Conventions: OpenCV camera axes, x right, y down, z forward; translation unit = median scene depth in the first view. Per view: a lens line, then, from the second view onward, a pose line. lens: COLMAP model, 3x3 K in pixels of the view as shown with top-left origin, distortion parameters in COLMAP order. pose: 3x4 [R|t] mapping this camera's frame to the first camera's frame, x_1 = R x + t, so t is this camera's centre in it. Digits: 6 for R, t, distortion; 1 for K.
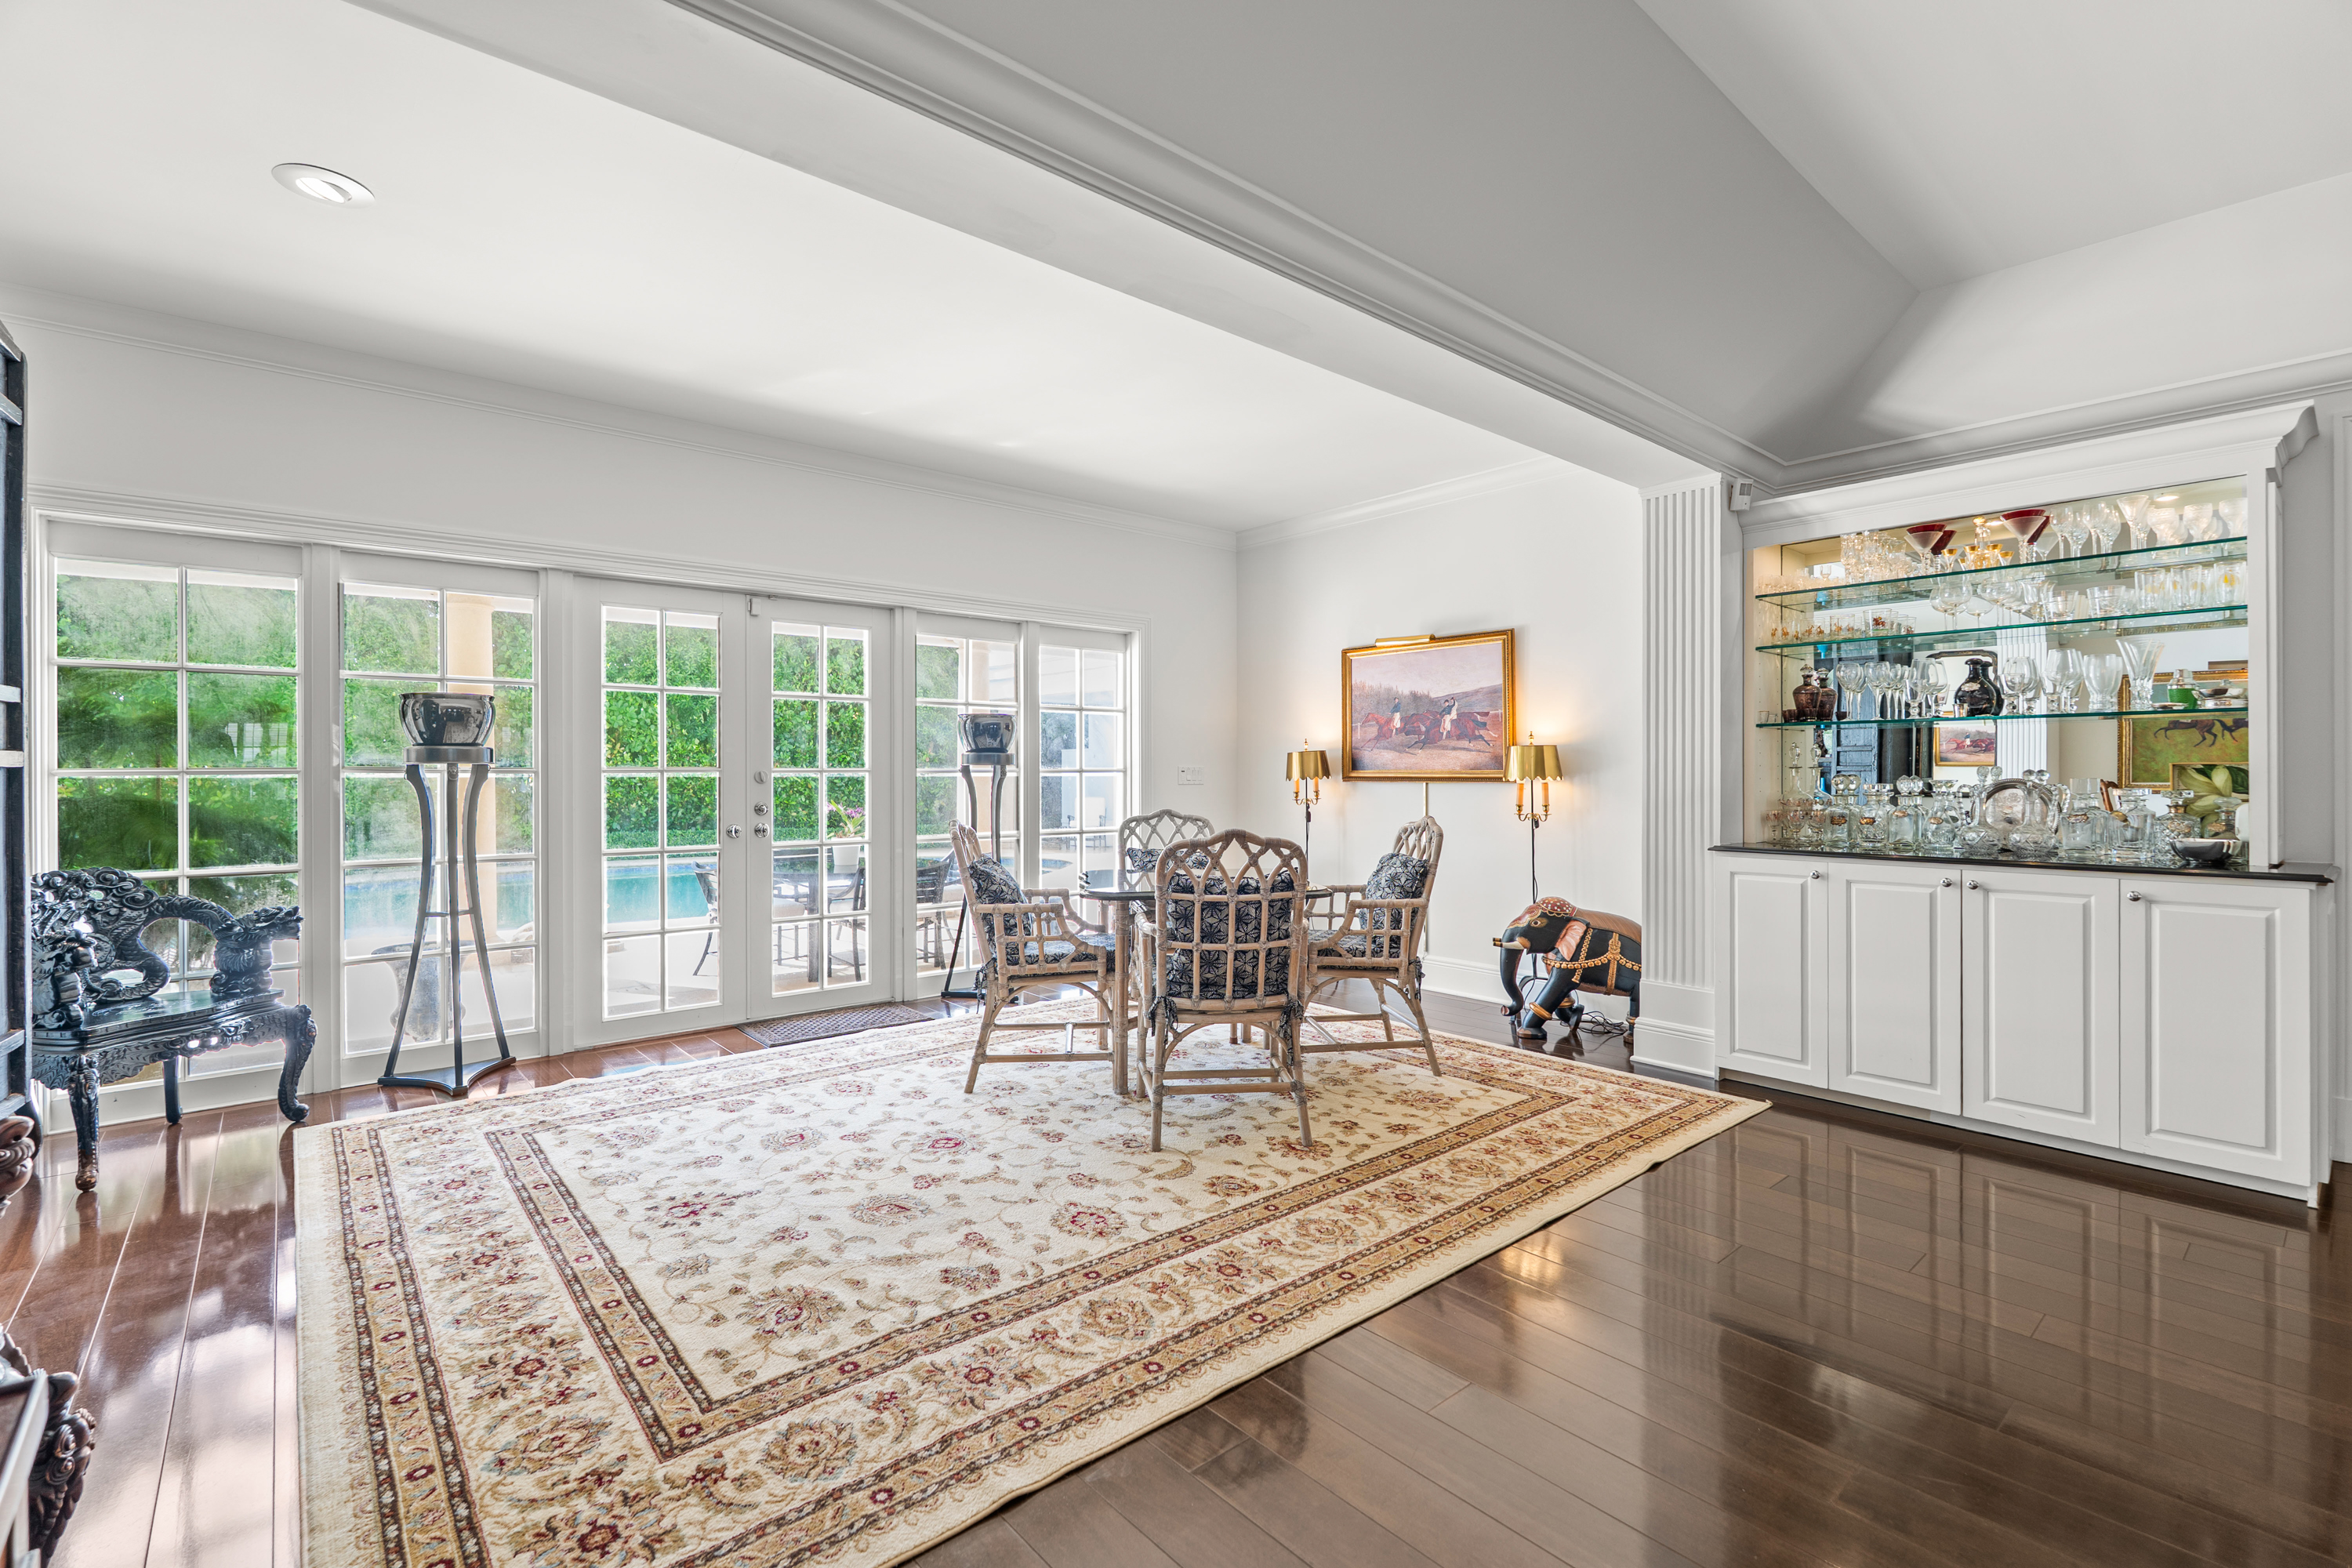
lens RADIAL K [[1048.0, 0, 1178.3], [0, 1048.0, 779.0], [0, 0, 1]] dist [0.001488, 0.000942]
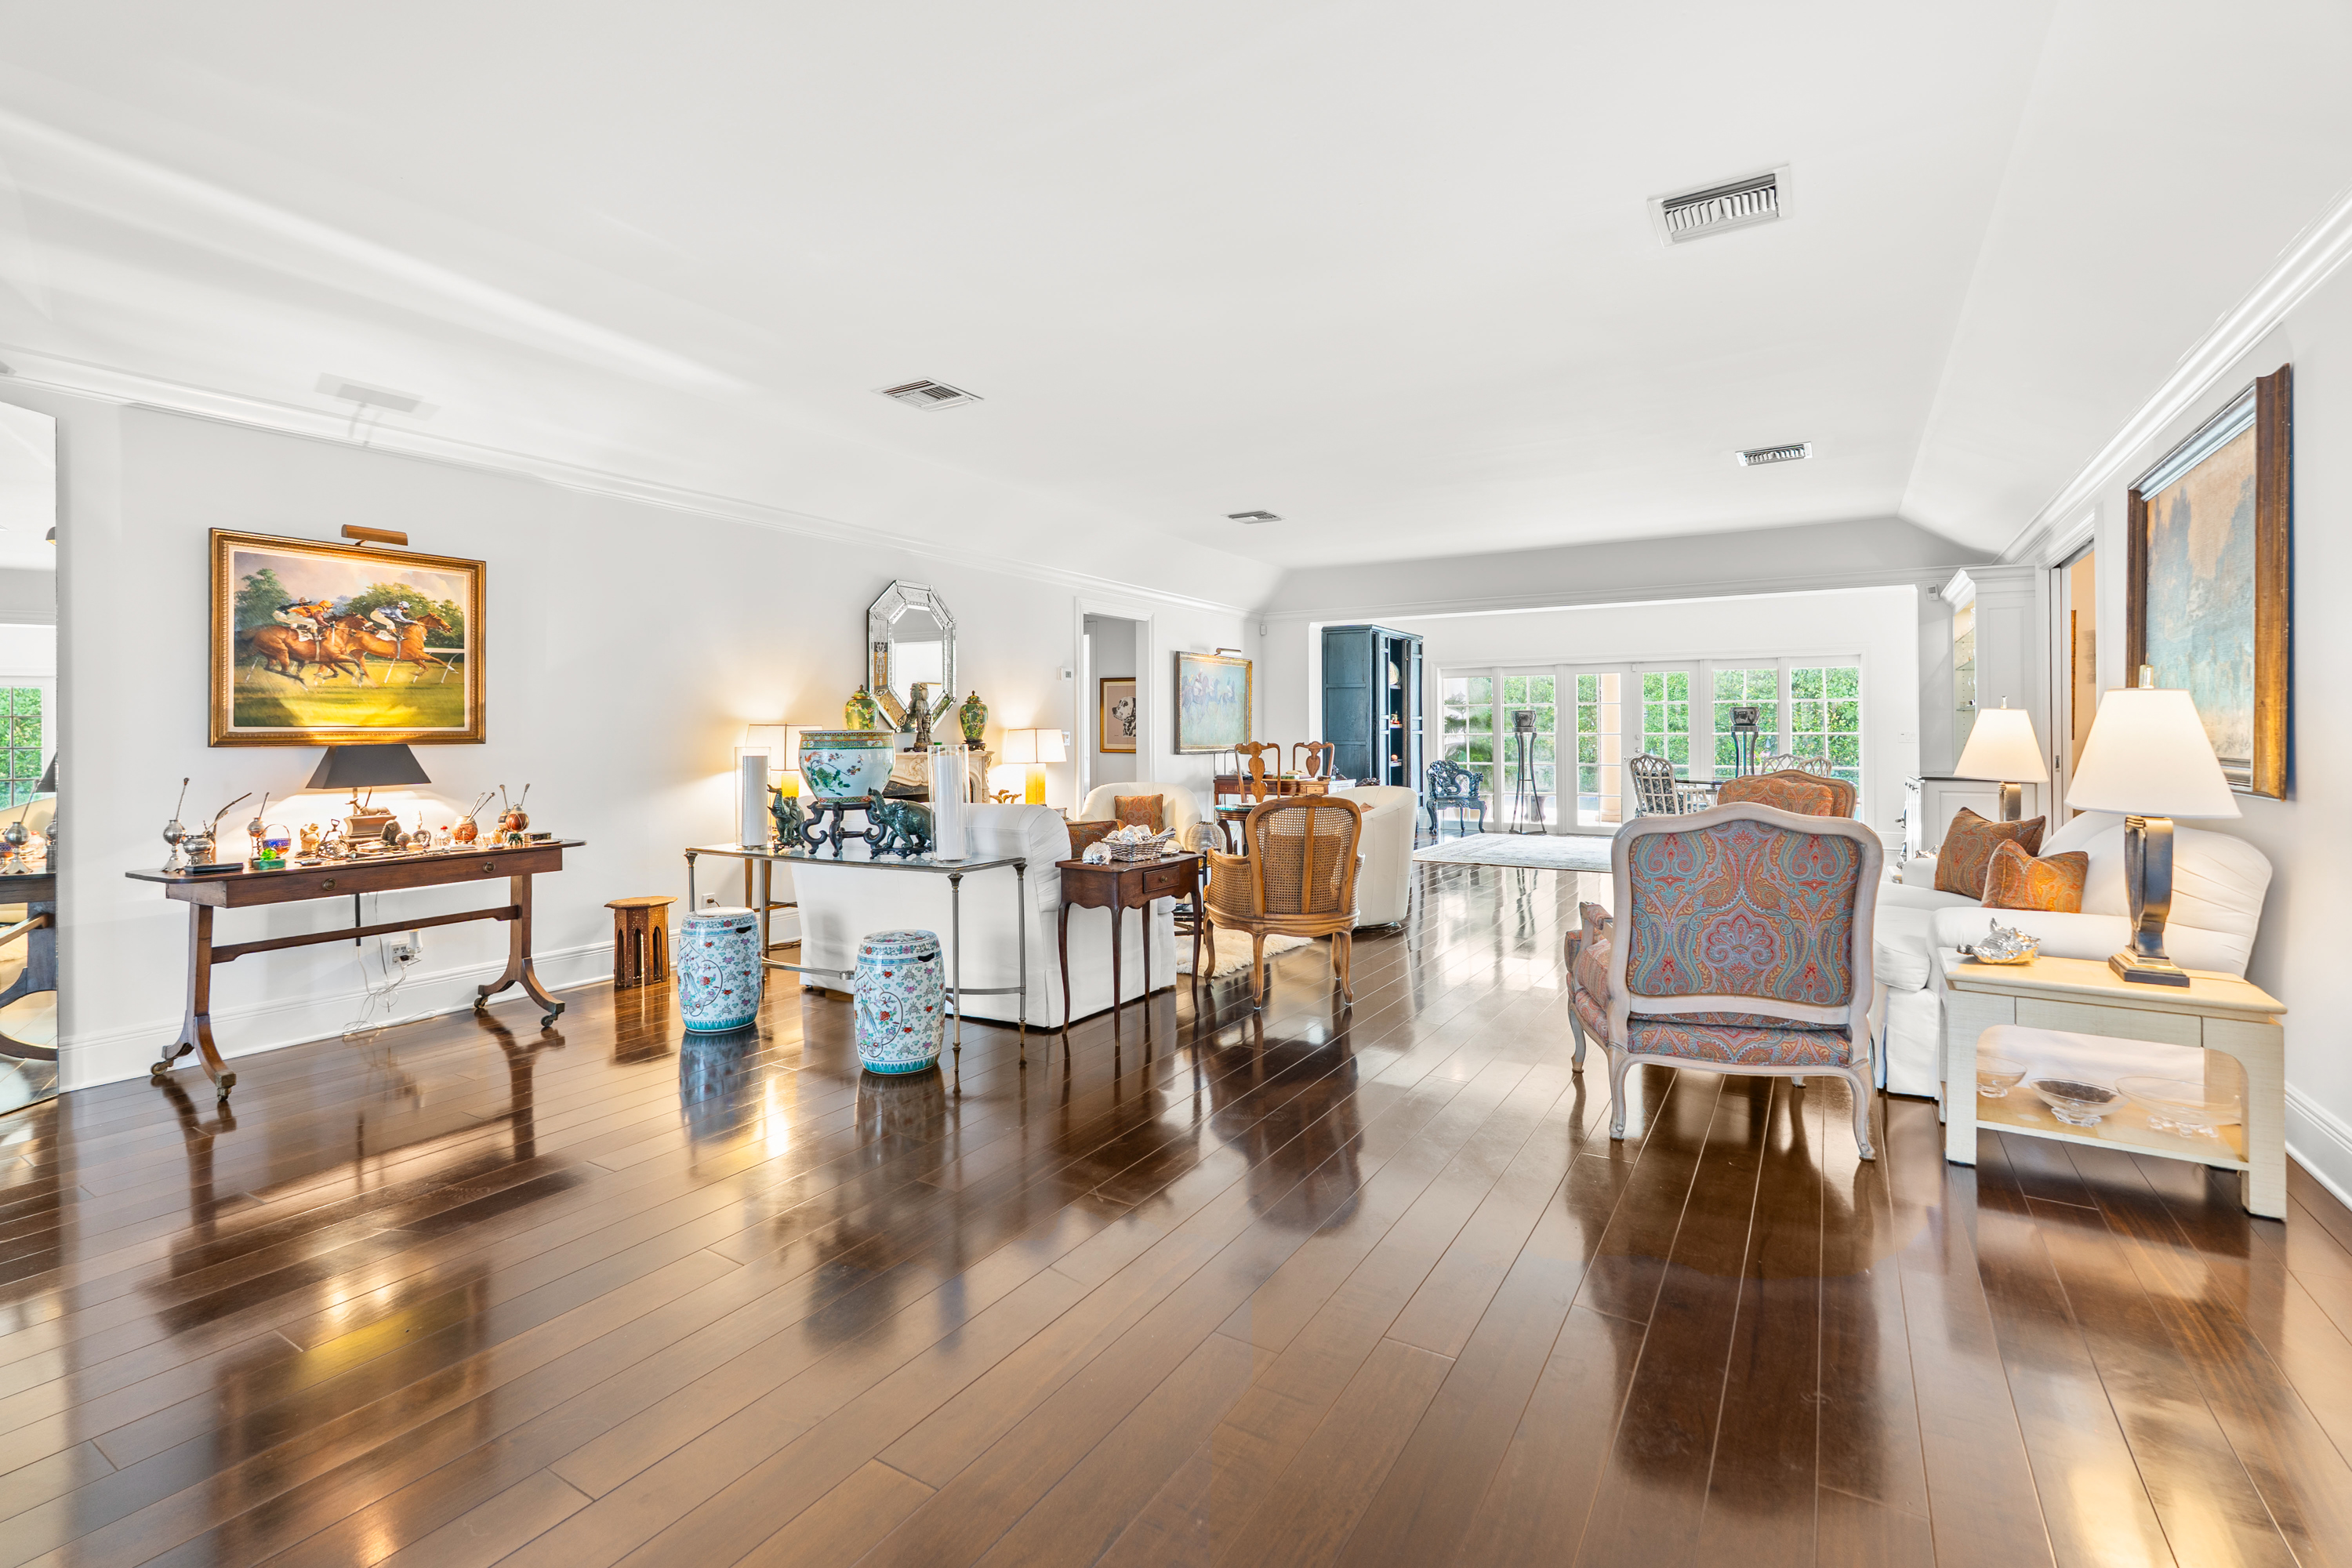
lens RADIAL K [[1048.0, 0, 1169.8], [0, 1048.0, 735.9], [0, 0, 1]] dist [0.001488, 0.000942]
pose [[0.297252, -0.000360, -0.954799, 1.483974], [-0.000704, 1.000000, -0.000596, -0.001713], [0.954799, 0.000849, 0.297252, -0.711235]]
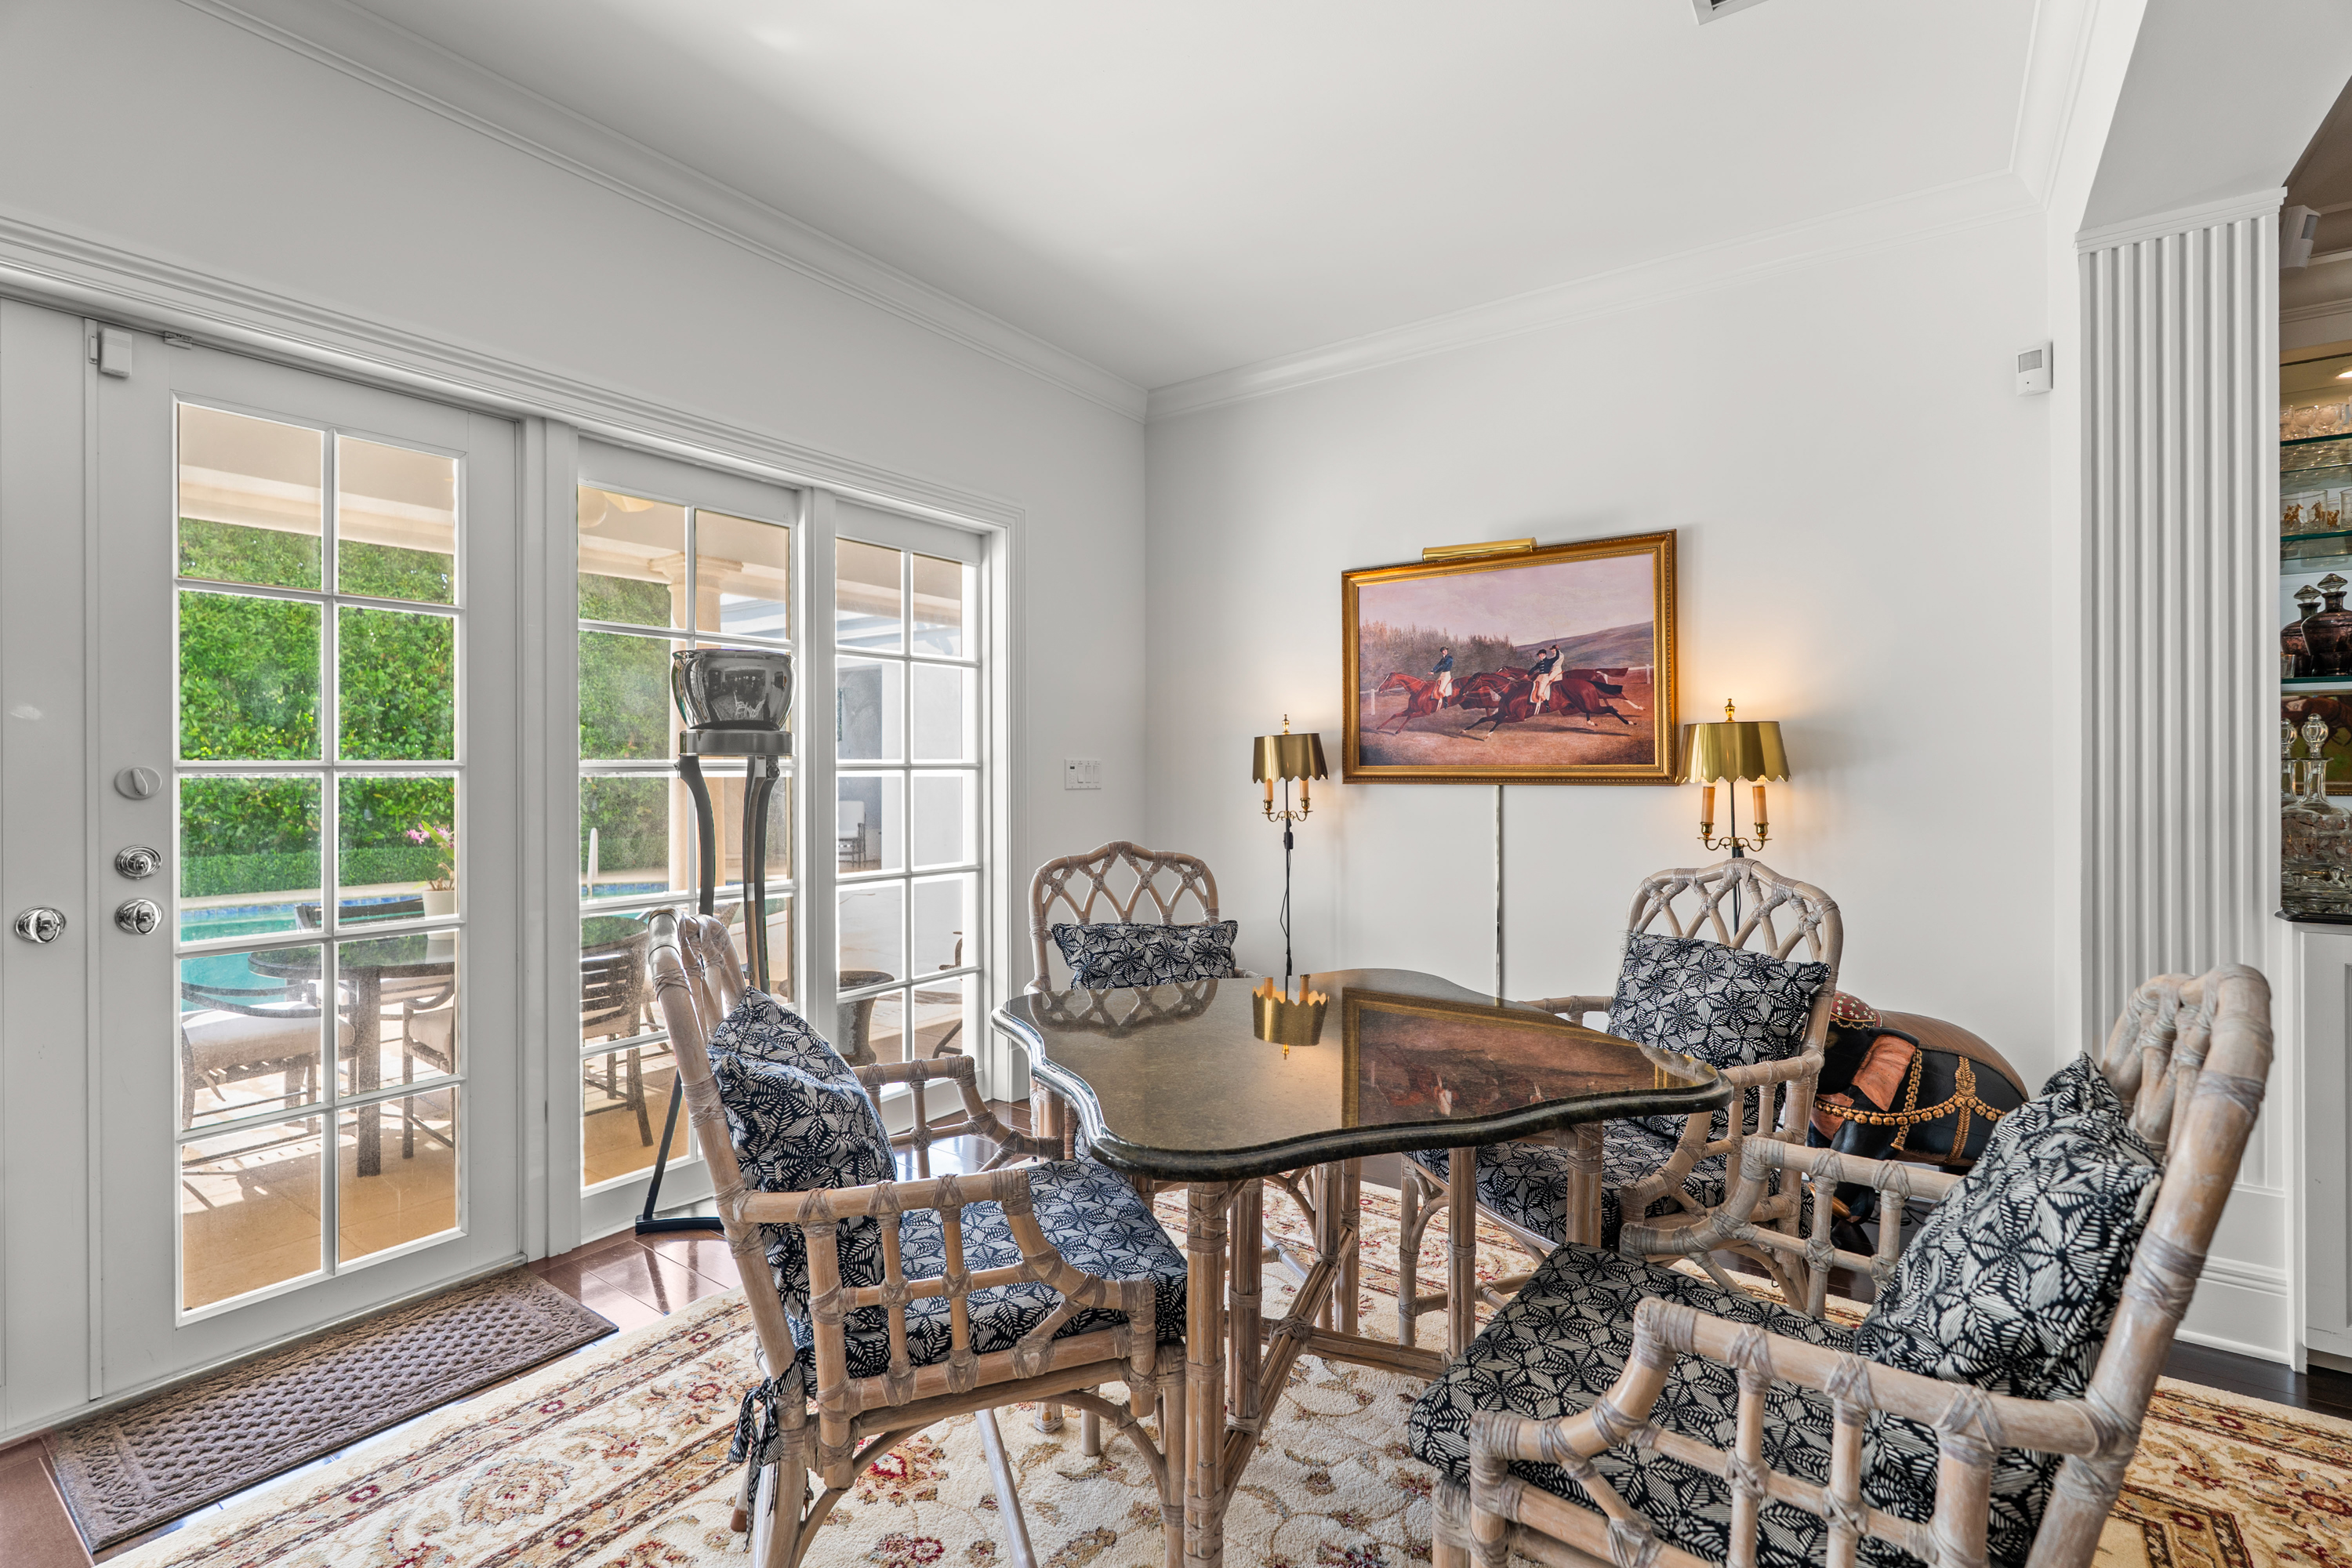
lens RADIAL K [[1048.0, 0, 1180.0], [0, 1048.0, 773.4], [0, 0, 1]] dist [0.001488, 0.000942]
pose [[0.969446, -0.002961, 0.245287, -0.100634], [0.003669, 0.999990, -0.002428, -0.002687], [-0.245278, 0.003254, 0.969447, 0.468704]]
